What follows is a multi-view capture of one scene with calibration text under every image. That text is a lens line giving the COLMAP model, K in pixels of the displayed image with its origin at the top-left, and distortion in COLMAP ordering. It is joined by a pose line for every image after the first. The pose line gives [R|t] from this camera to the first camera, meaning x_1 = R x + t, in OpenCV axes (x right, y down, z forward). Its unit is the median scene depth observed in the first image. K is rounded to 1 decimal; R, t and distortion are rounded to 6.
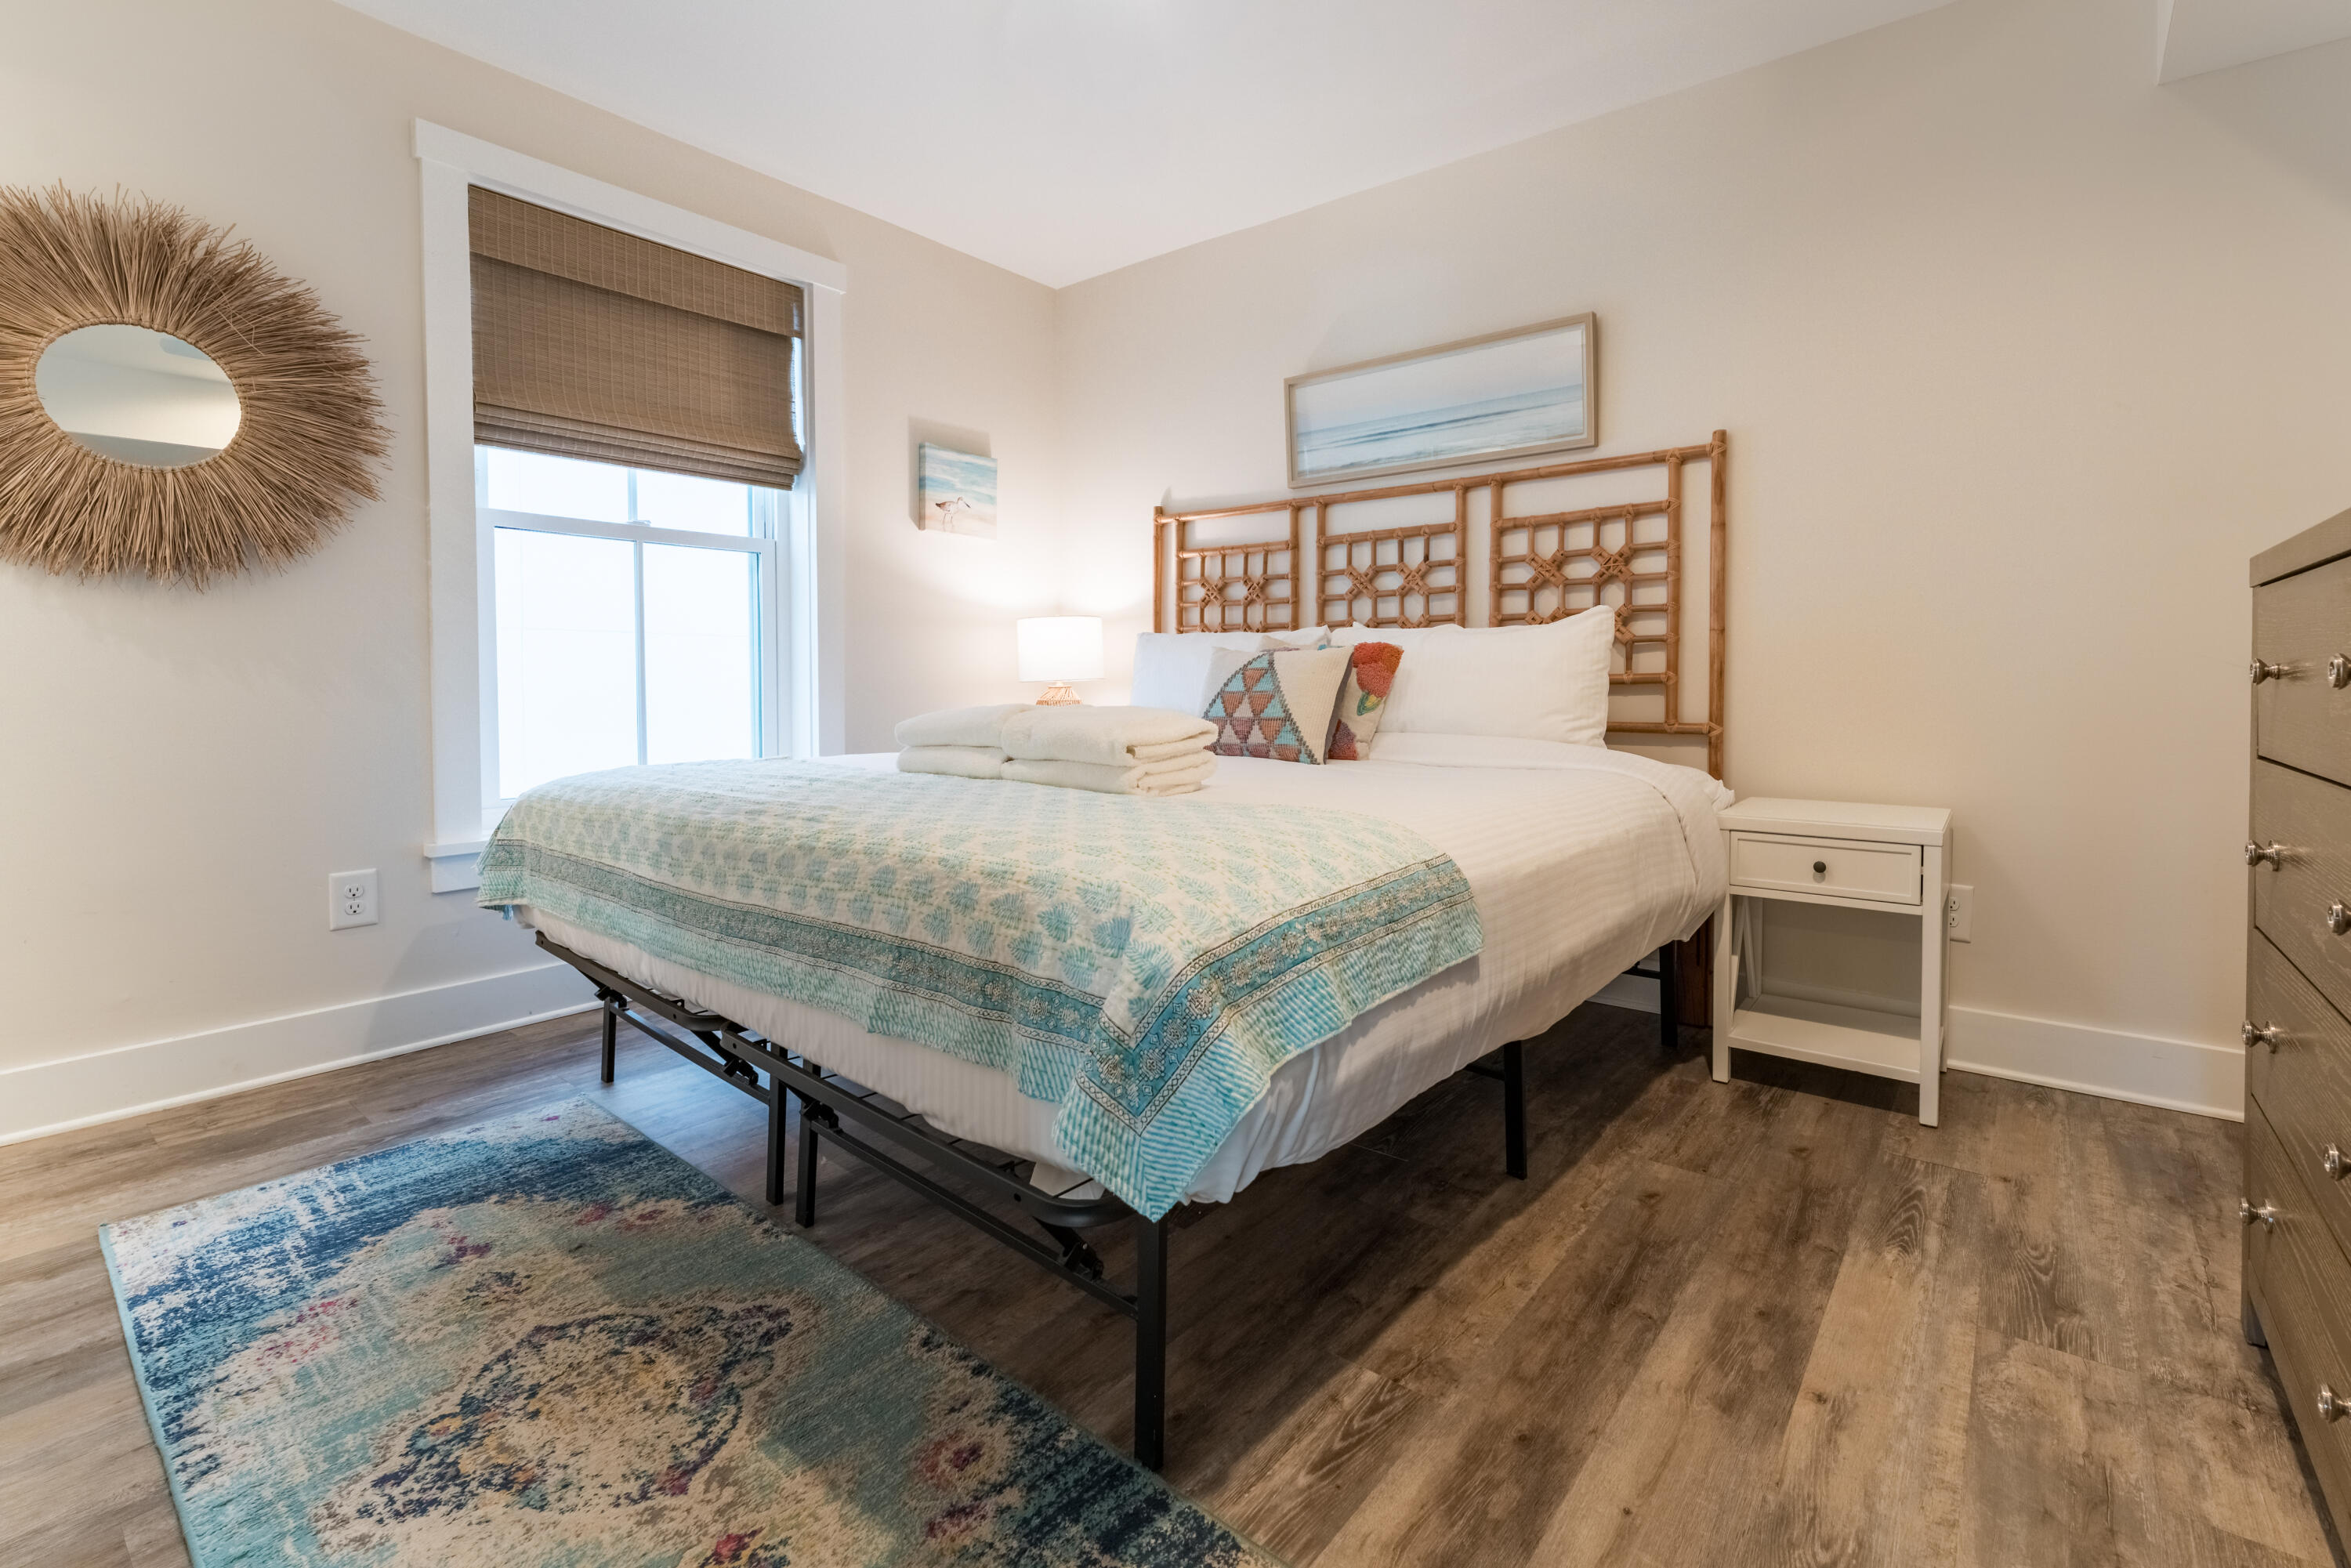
lens RADIAL K [[999.3, 0, 1184.6], [0, 999.3, 708.1], [0, 0, 1]] dist [-0.008459, -0.000708]
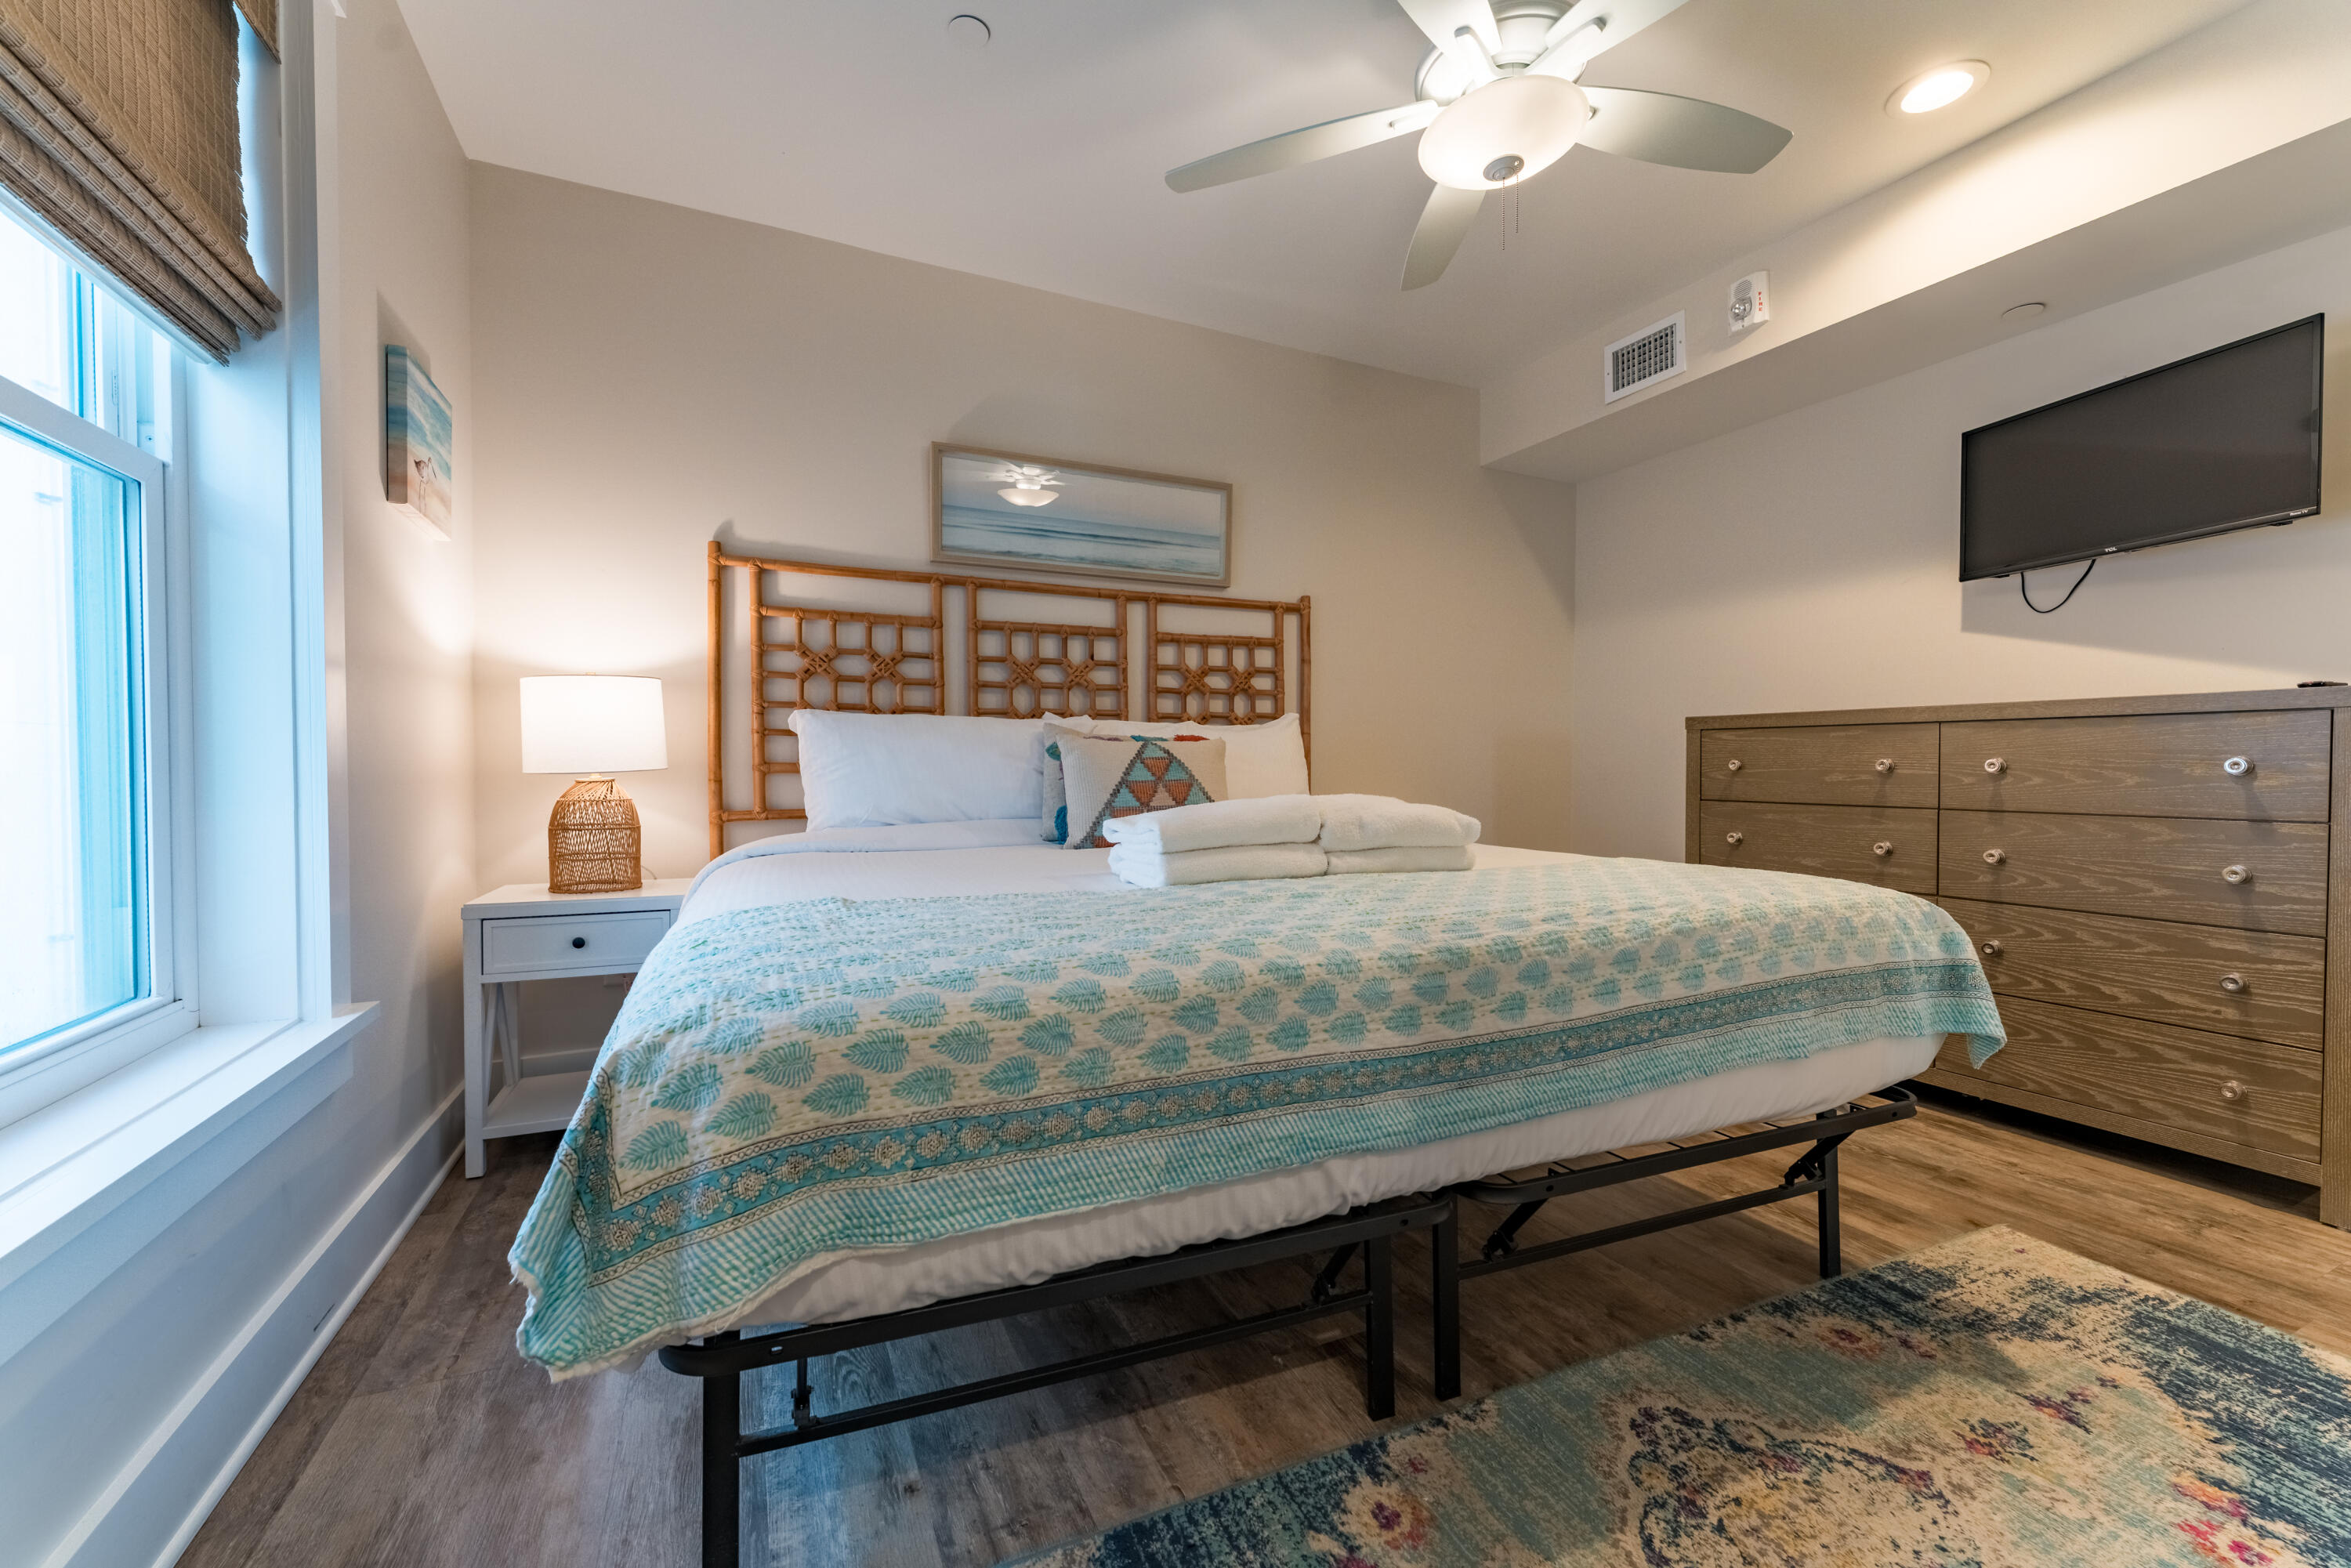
lens RADIAL K [[944.4, 0, 1215.4], [0, 944.4, 793.6], [0, 0, 1]] dist [-0.020527, 0.003165]
pose [[0.457347, -0.021651, 0.889025, -0.728714], [0.024112, 0.999638, 0.011941, -0.012070], [-0.888961, 0.015975, 0.457704, 0.491379]]
